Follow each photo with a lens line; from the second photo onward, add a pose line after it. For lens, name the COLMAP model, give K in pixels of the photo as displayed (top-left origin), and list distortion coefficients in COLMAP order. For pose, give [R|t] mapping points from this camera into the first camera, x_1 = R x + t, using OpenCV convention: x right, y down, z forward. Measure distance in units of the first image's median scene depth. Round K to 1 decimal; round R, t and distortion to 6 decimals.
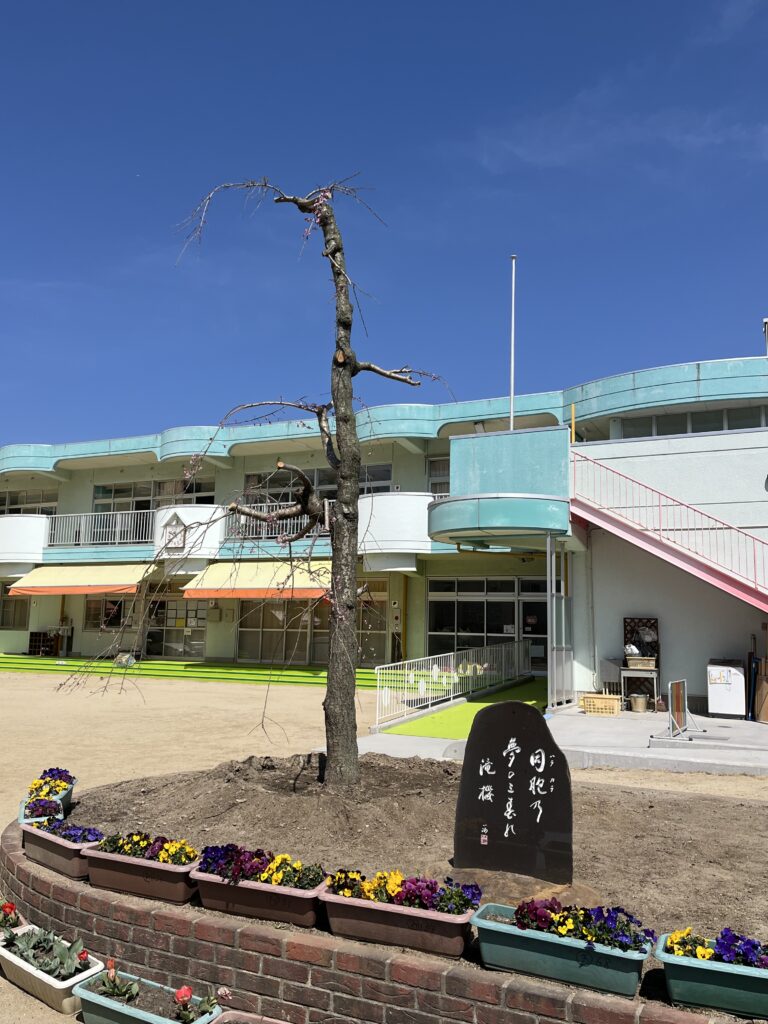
lens RADIAL K [[871.8, 0, 384.0], [0, 871.8, 512.0], [0, 0, 1]] dist [0.007110, 0.001112]
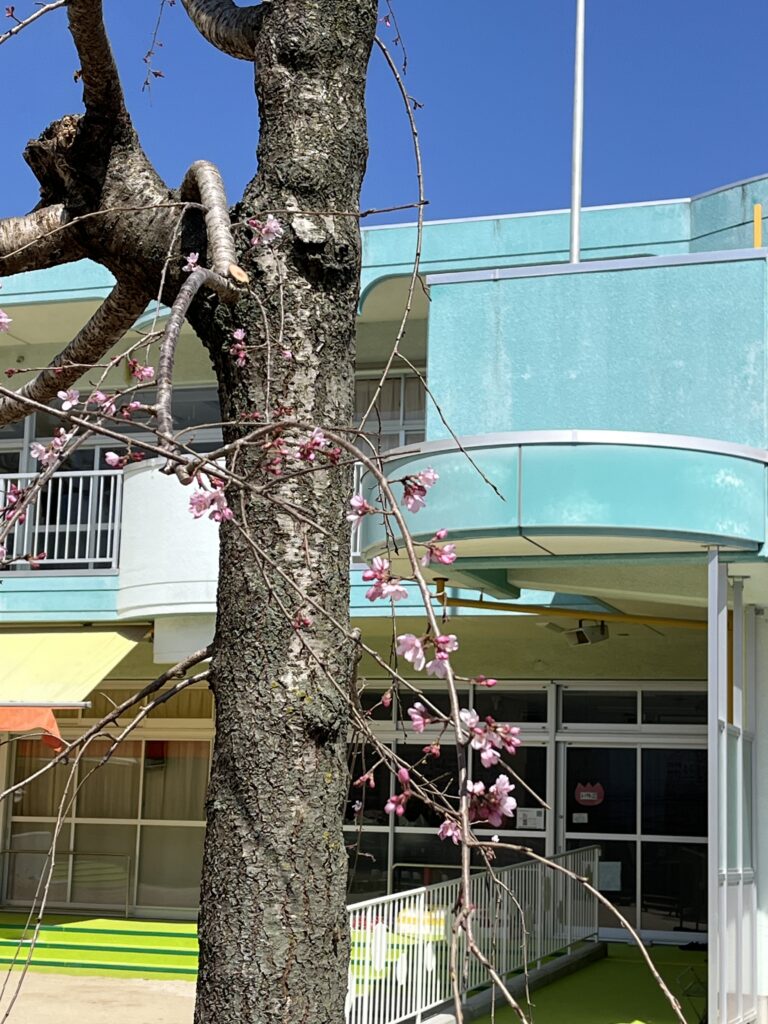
lens RADIAL K [[1849.6, 0, 384.0], [0, 1849.6, 512.0], [0, 0, 1]] dist [0.012447, 0.012402]
pose [[0.992029, 0.023684, 0.123768, -0.035033], [-0.020251, 0.999376, -0.028924, 0.033309], [-0.124376, 0.026187, 0.991890, 0.275447]]
